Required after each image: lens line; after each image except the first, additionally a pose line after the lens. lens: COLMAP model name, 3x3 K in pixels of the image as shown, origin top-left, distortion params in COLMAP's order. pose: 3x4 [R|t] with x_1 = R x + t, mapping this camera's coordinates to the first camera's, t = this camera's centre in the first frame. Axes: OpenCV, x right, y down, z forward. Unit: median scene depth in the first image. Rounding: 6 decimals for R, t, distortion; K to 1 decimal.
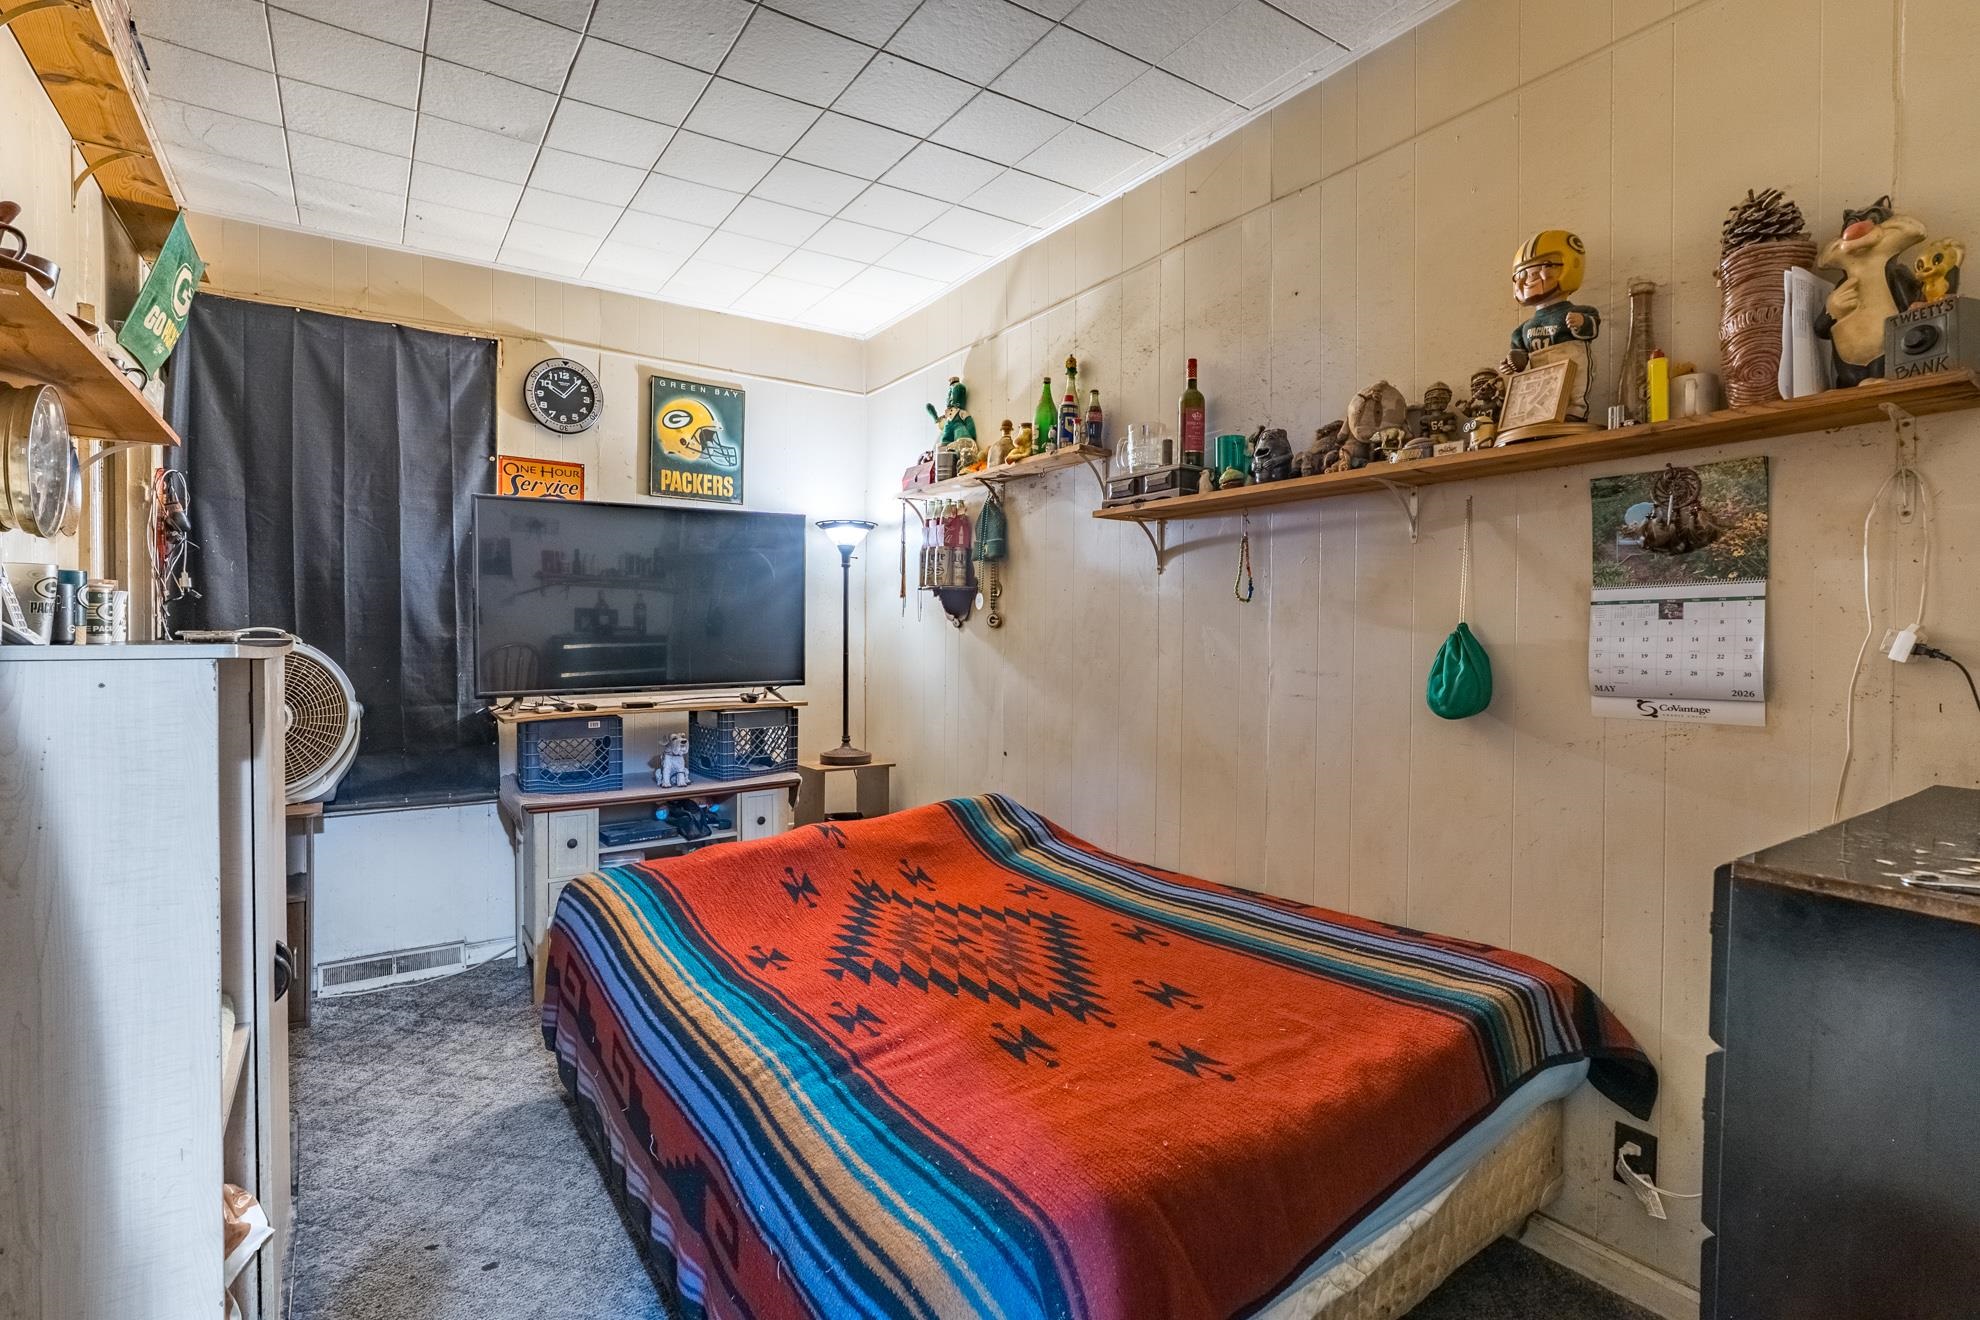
lens RADIAL K [[913.0, 0, 997.4], [0, 913.0, 657.4], [0, 0, 1]] dist [-0.003518, 0.000331]
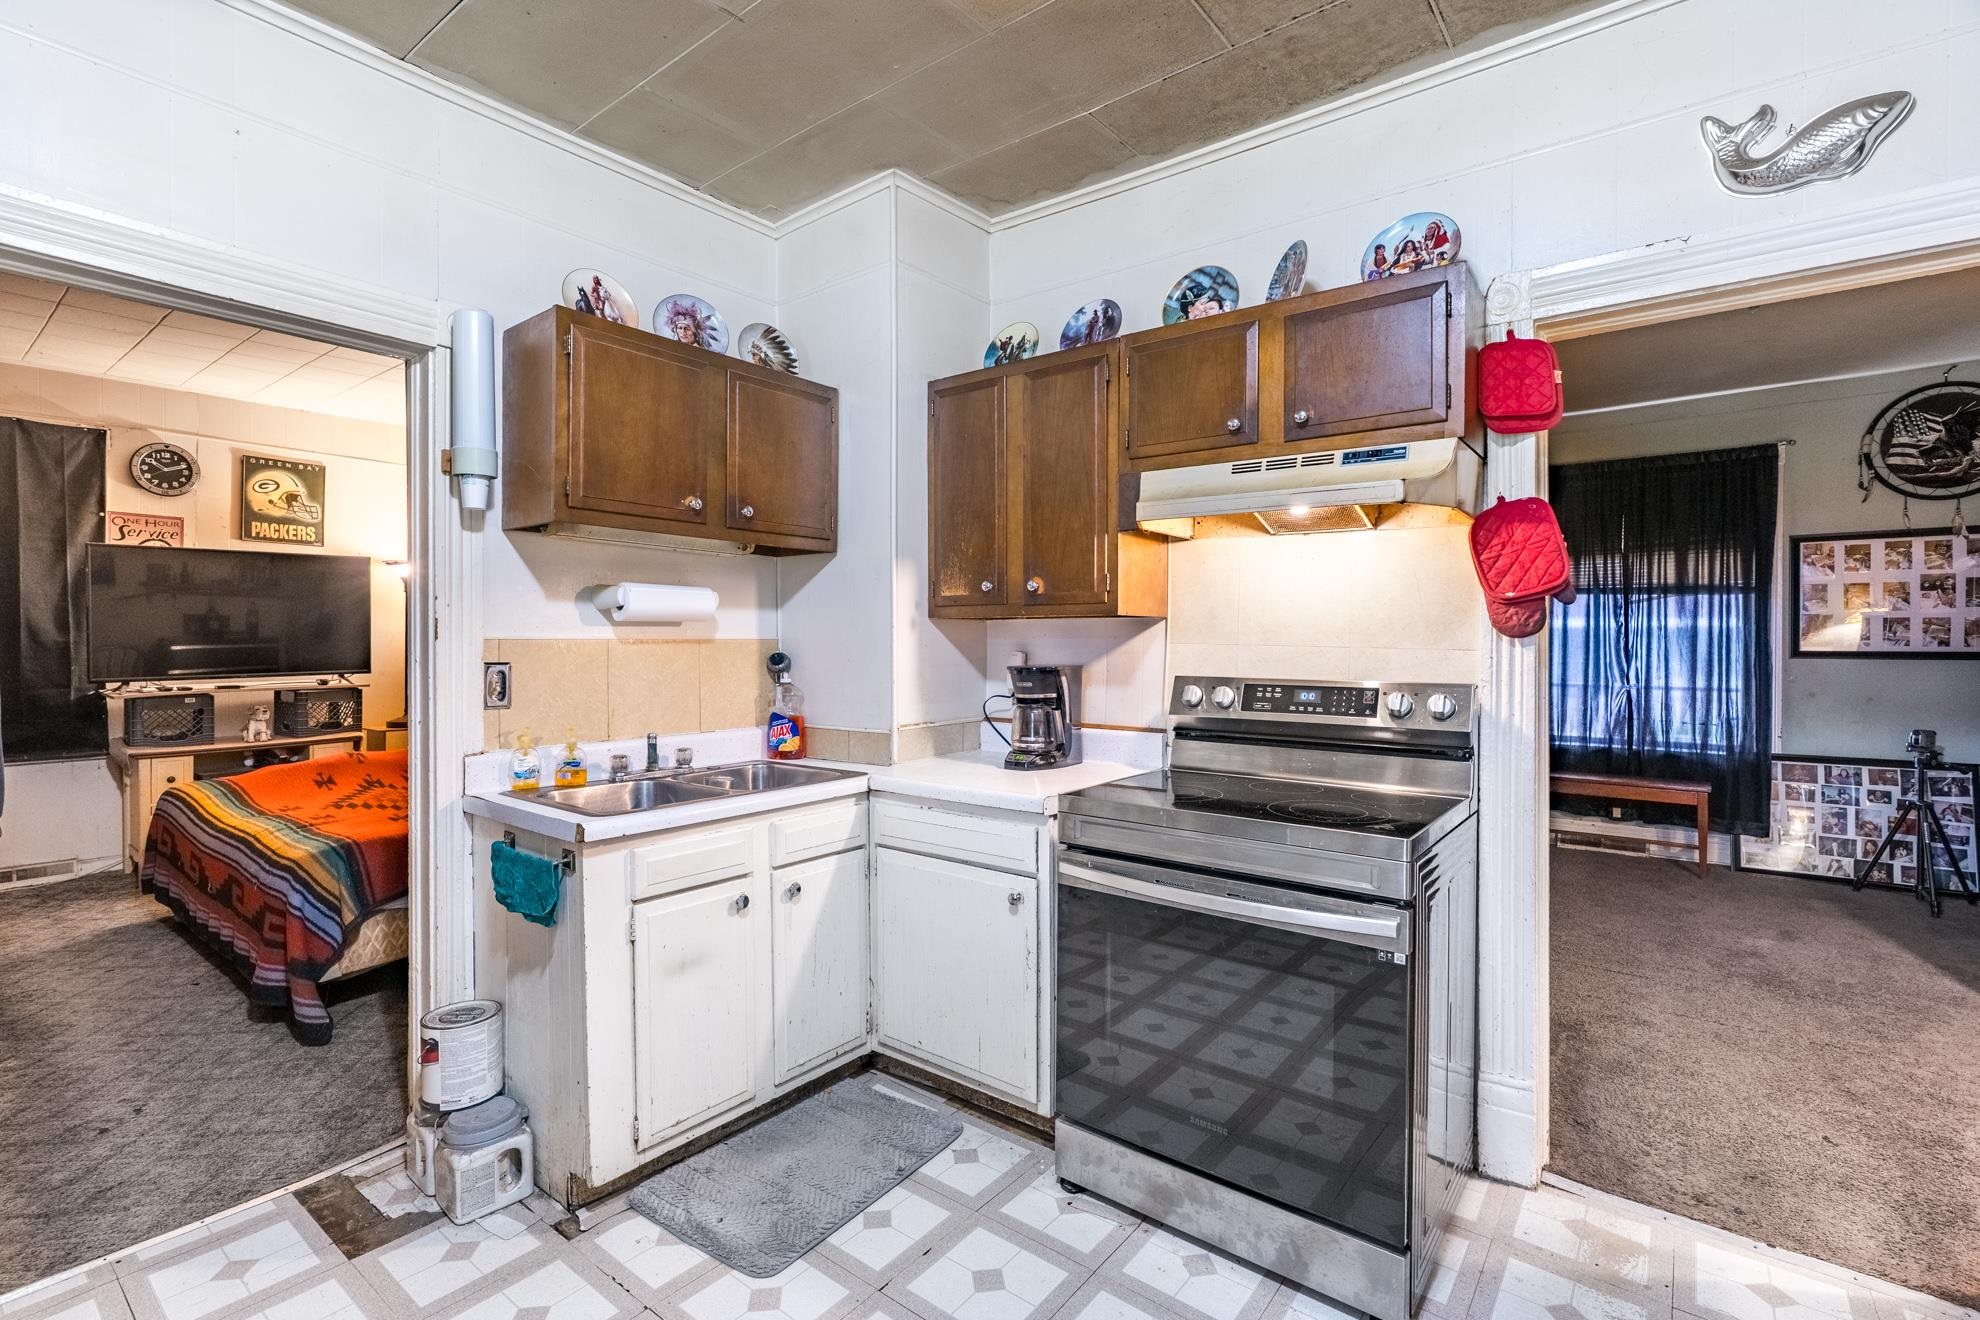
lens RADIAL K [[876.7, 0, 1009.1], [0, 876.7, 651.7], [0, 0, 1]] dist [-0.005492, 0.000774]
pose [[0.951565, -0.004104, 0.307419, 0.353322], [0.006035, 0.999968, -0.005332, 0.009934], [-0.307387, 0.006929, 0.951559, -0.689469]]
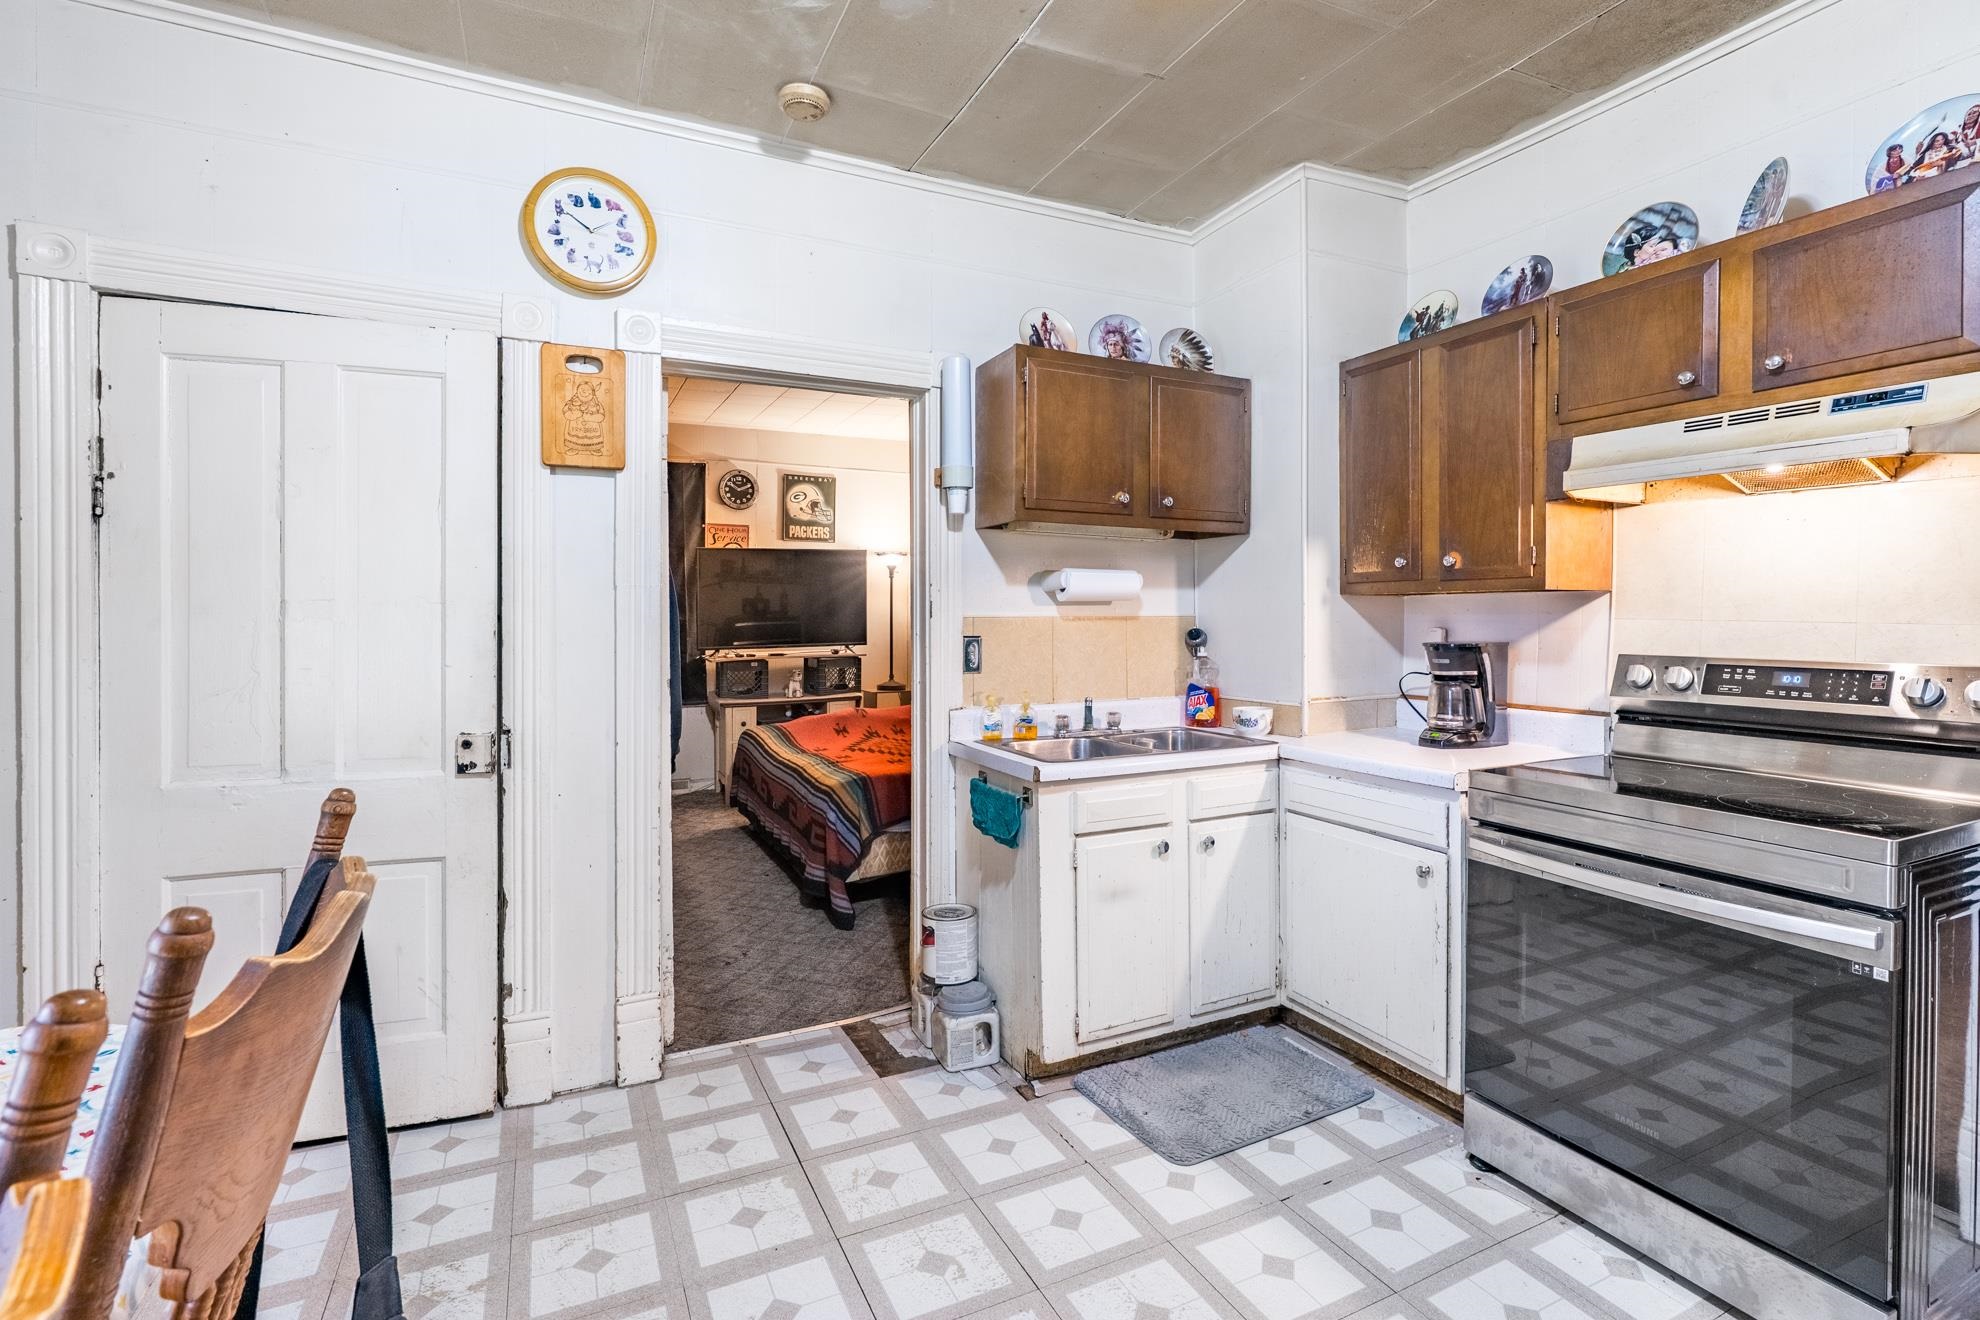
lens RADIAL K [[922.0, 0, 1018.1], [0, 922.0, 625.9], [0, 0, 1]] dist [-0.015094, 0.000665]
pose [[0.990583, -0.003292, -0.136874, 0.349805], [0.002054, 0.999956, -0.009188, 0.010787], [0.136898, 0.008820, 0.990546, -0.790335]]
